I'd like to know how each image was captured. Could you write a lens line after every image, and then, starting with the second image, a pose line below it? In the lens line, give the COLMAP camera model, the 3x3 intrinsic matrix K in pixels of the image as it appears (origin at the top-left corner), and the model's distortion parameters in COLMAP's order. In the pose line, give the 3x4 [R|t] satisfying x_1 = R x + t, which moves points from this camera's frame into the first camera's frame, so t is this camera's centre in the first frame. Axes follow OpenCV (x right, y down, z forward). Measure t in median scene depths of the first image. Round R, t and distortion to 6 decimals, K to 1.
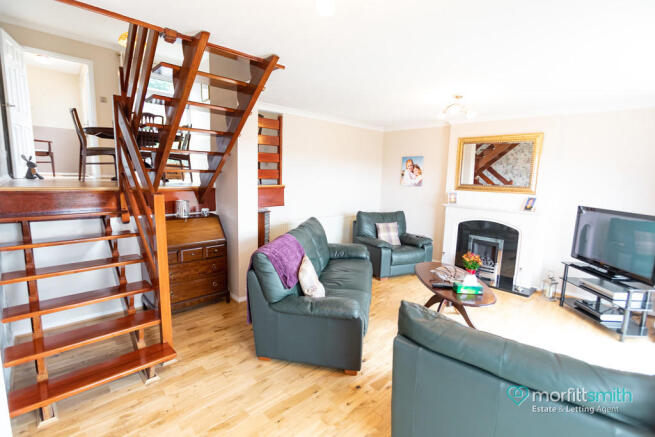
lens RADIAL K [[302.1, 0, 326.2], [0, 302.1, 216.0], [0, 0, 1]] dist [-0.014888, -0.000036]
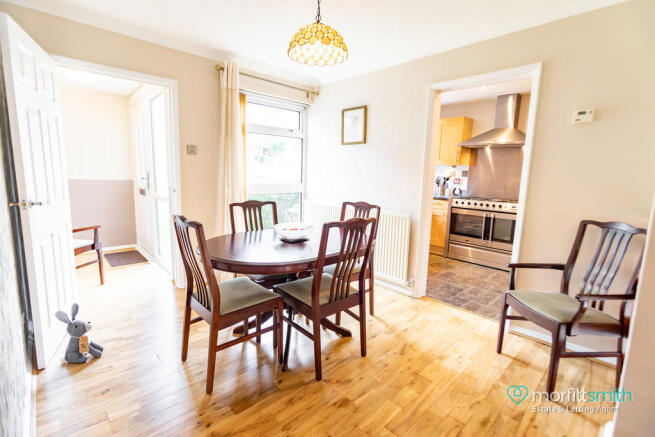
lens RADIAL K [[302.1, 0, 327.5], [0, 302.1, 214.5], [0, 0, 1]] dist [-0.014888, -0.000036]
pose [[0.999945, 0.003619, -0.009824, -0.599695], [-0.003603, 0.999992, 0.001599, -0.332200], [0.009830, -0.001563, 0.999950, 0.546427]]
